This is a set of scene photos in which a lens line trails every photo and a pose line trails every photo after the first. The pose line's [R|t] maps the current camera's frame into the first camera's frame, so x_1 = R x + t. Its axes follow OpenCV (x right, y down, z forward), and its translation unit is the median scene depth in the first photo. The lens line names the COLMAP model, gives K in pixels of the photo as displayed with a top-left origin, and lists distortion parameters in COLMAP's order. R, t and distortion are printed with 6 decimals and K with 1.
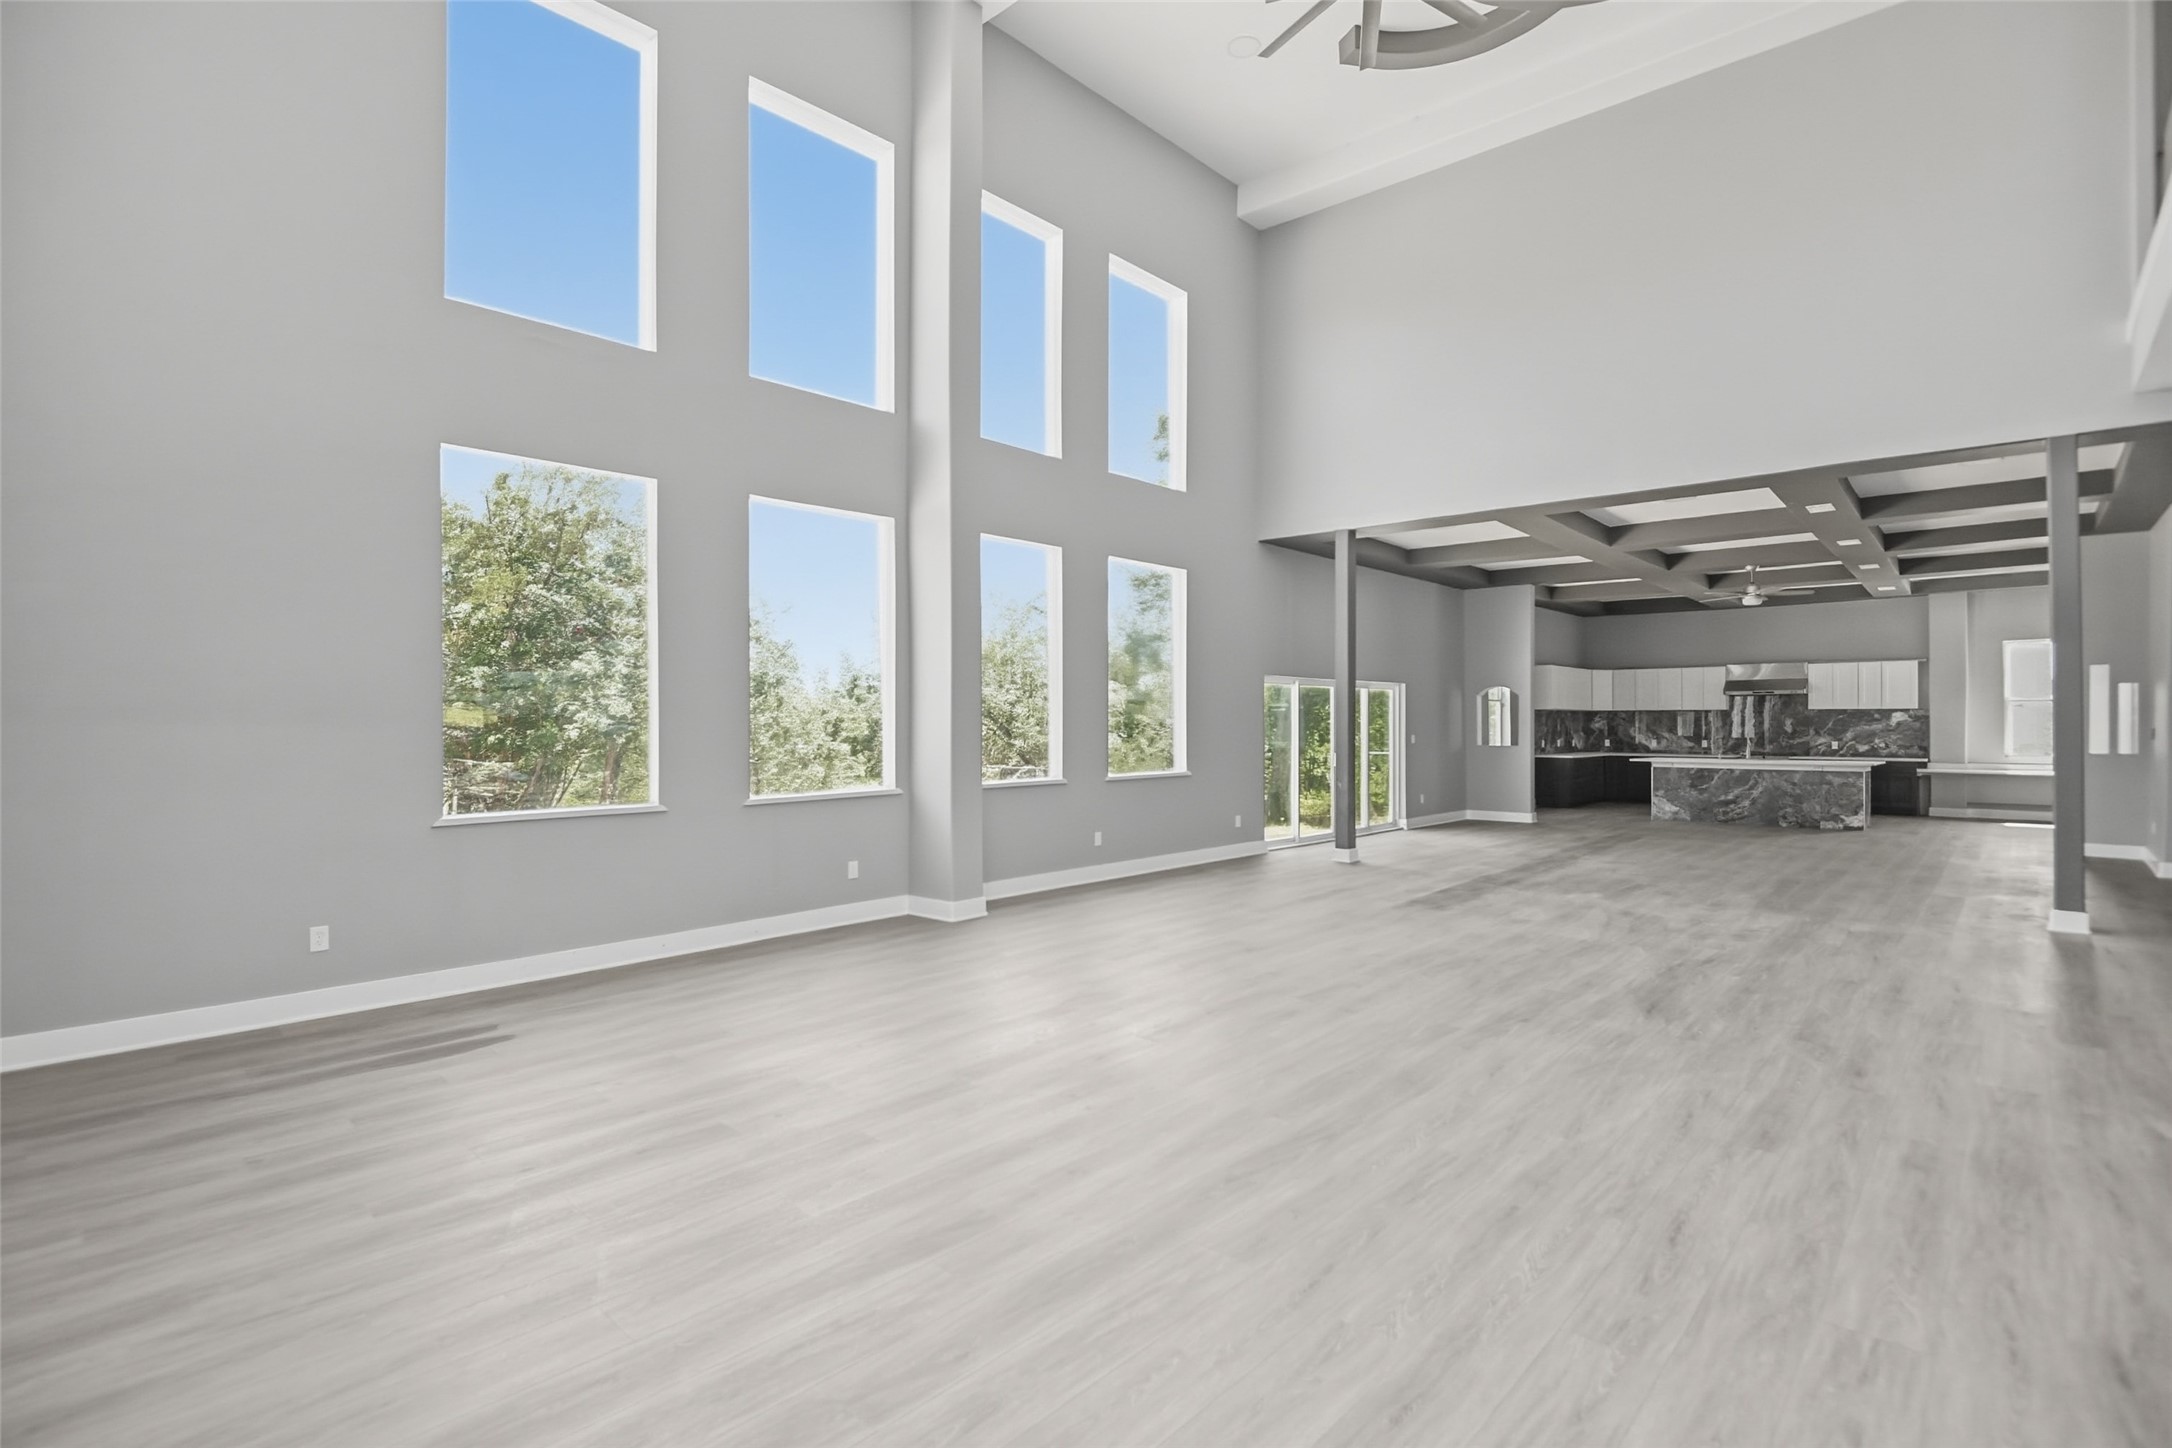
lens RADIAL K [[1055.9, 0, 1071.4], [0, 1055.9, 726.3], [0, 0, 1]] dist [-0.019650, -0.004537]
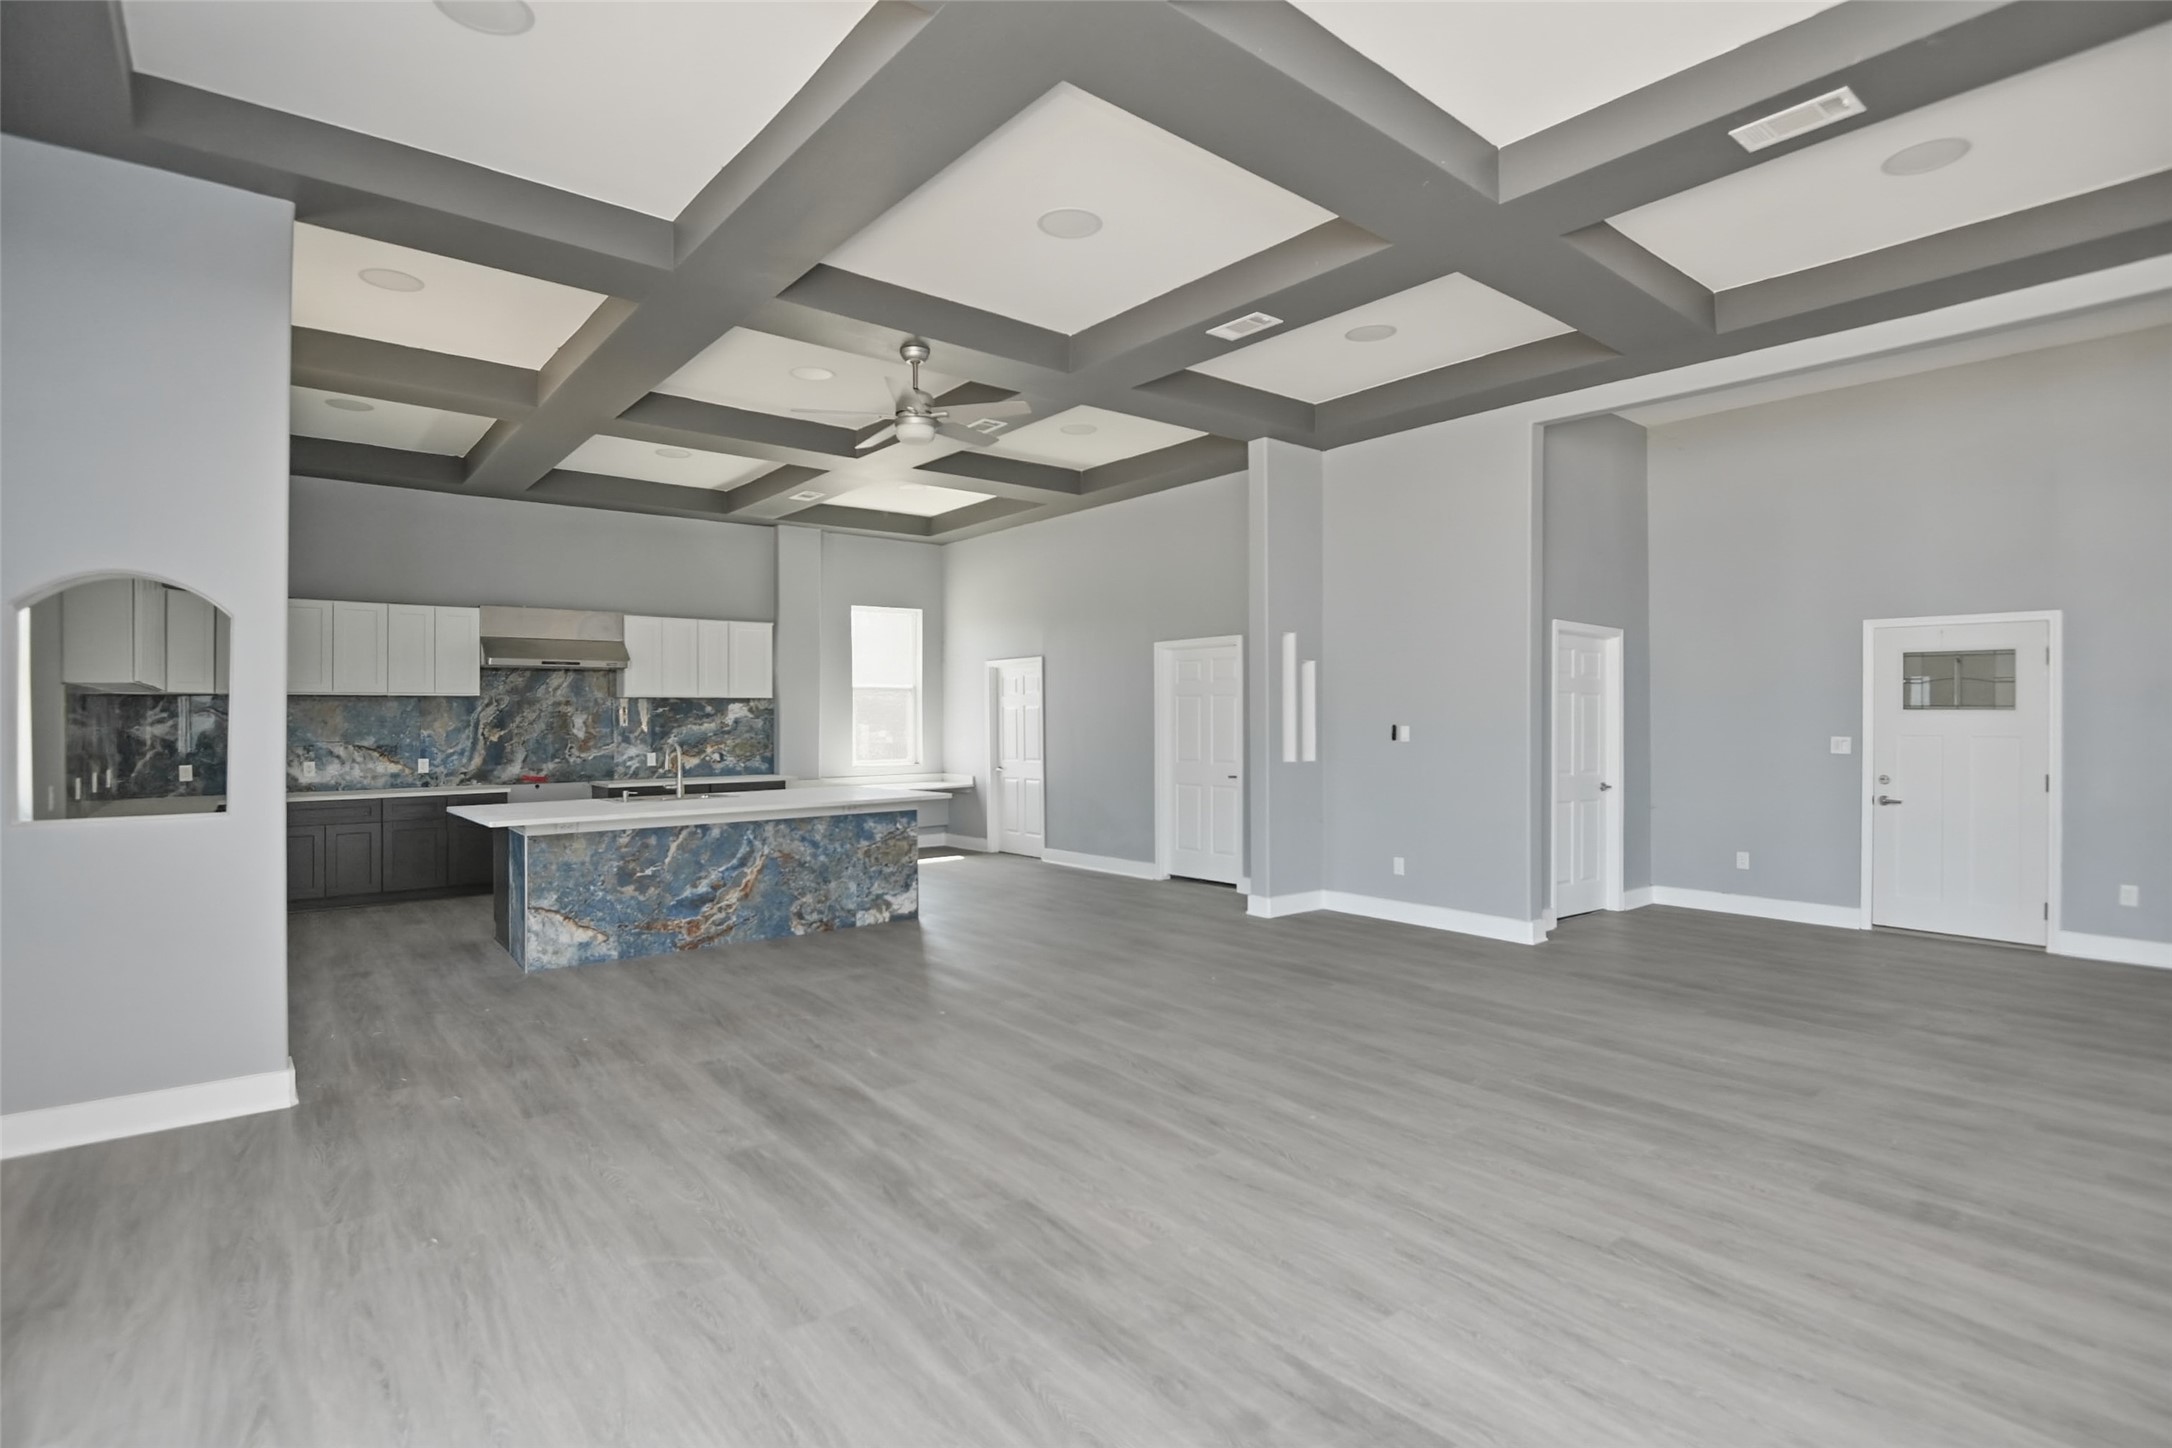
lens RADIAL K [[1055.9, 0, 1082.7], [0, 1055.9, 726.1], [0, 0, 1]] dist [-0.019650, -0.004537]
pose [[0.136973, -0.007057, 0.990550, 0.214303], [0.007115, 0.999956, 0.006141, -0.002672], [-0.990549, 0.006207, 0.137018, 0.792775]]
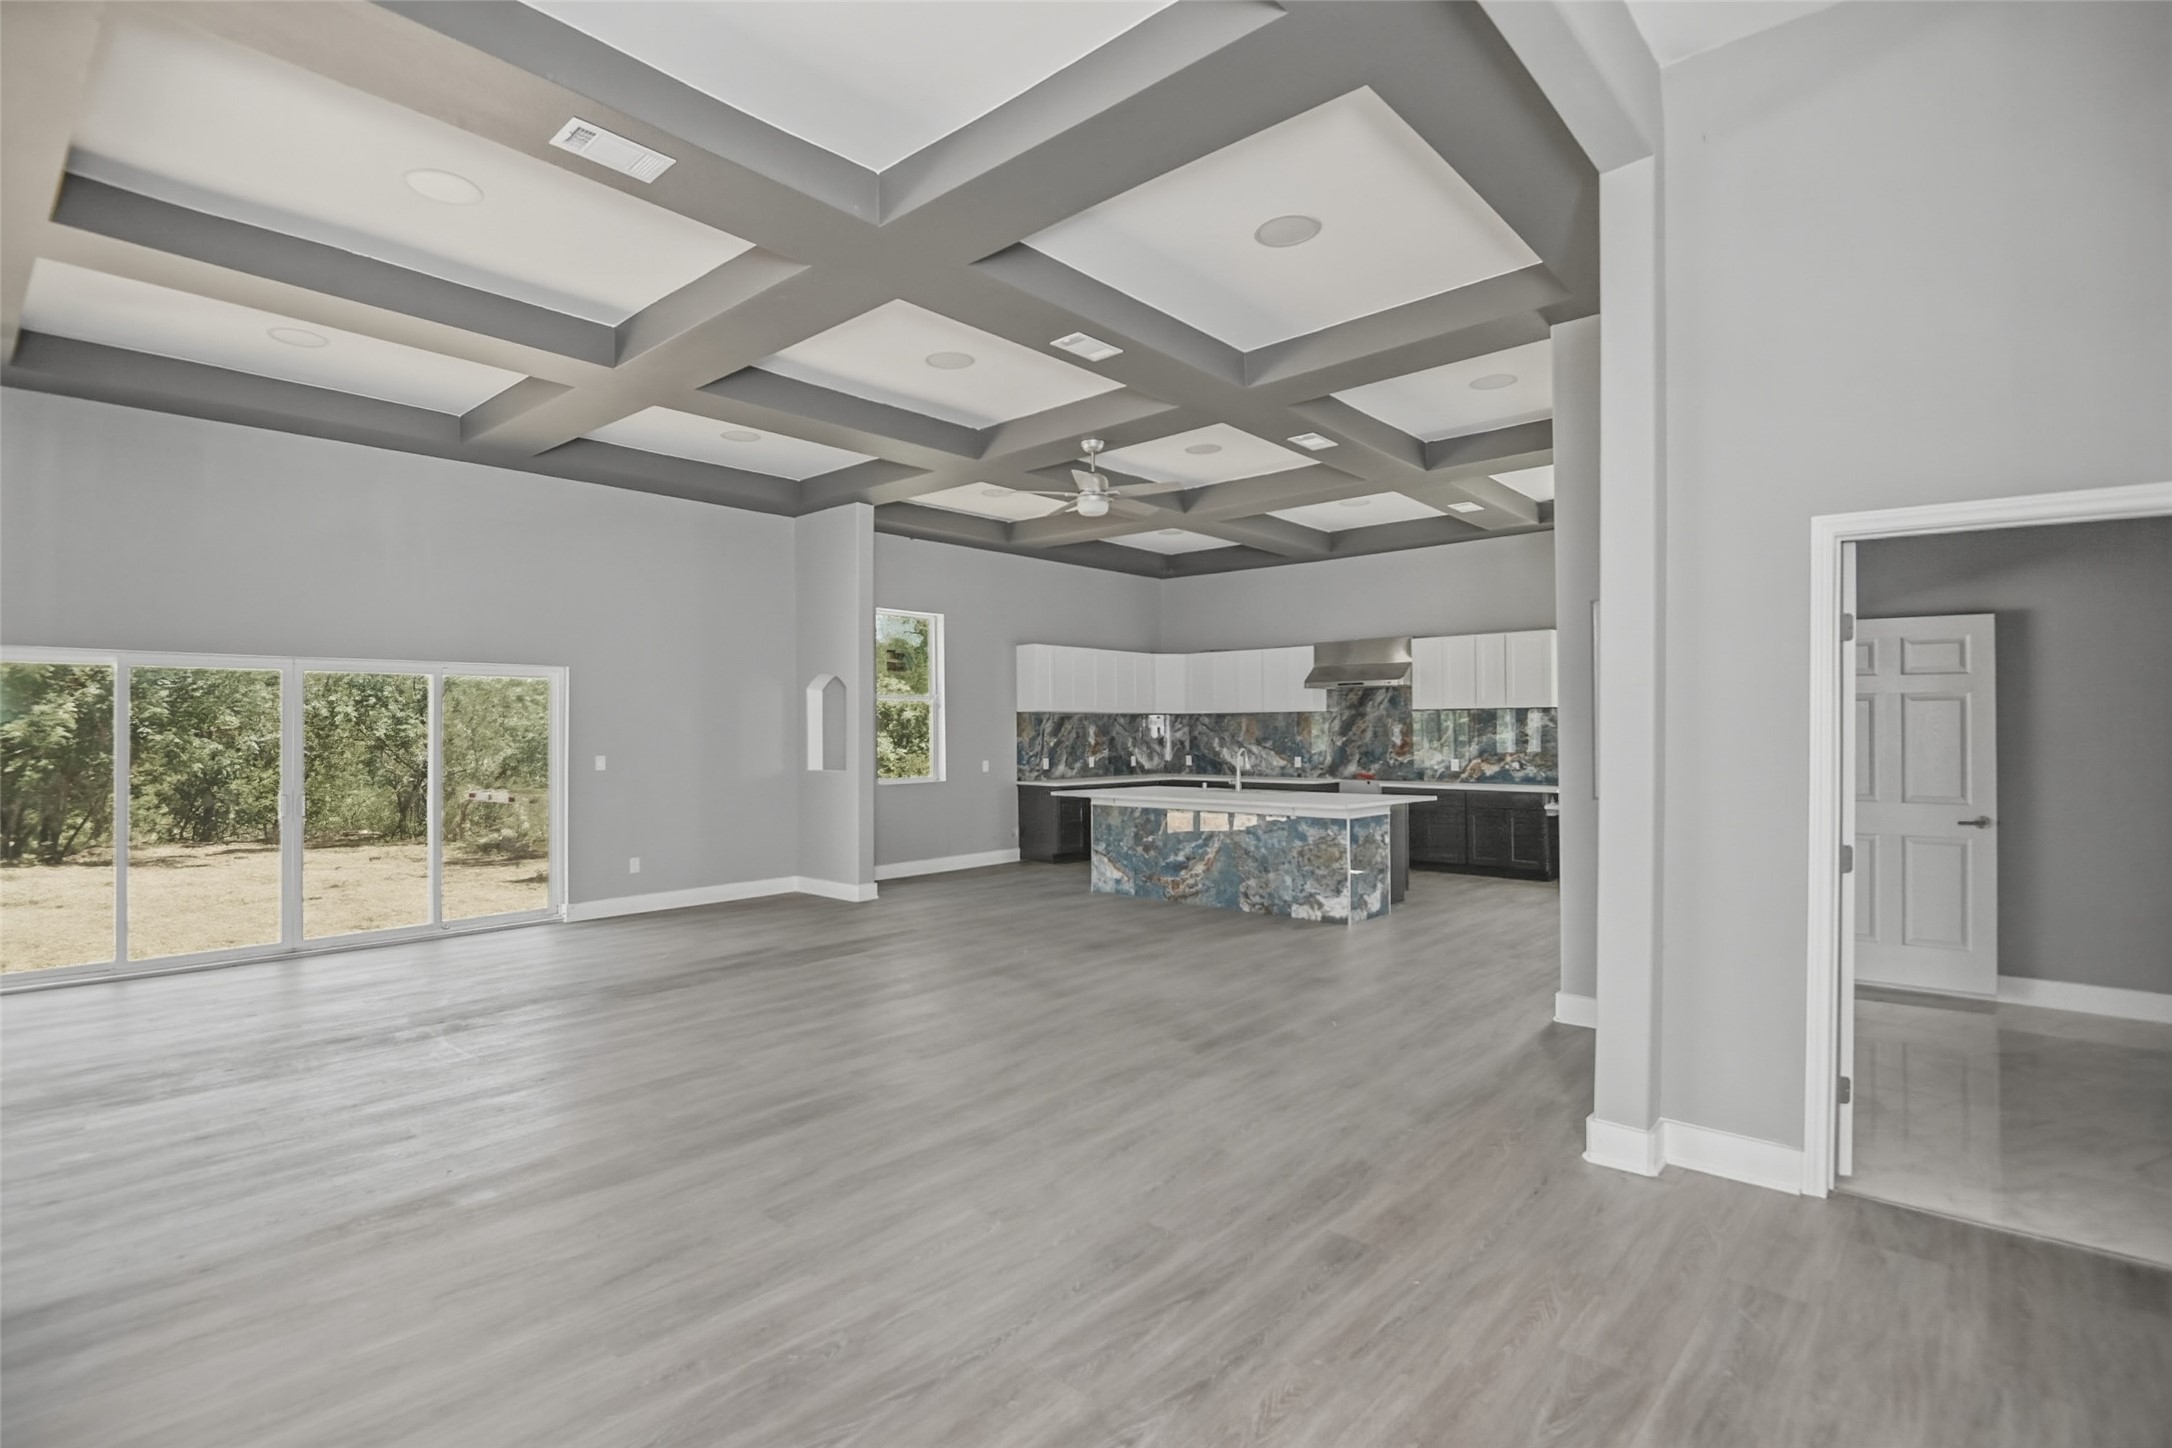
lens RADIAL K [[1055.9, 0, 1103.5], [0, 1055.9, 712.0], [0, 0, 1]] dist [-0.019650, -0.004537]
pose [[0.999874, -0.003697, 0.015430, 0.586646], [0.003979, 0.999825, -0.018289, -0.004150], [-0.015360, 0.018348, 0.999714, 0.408614]]
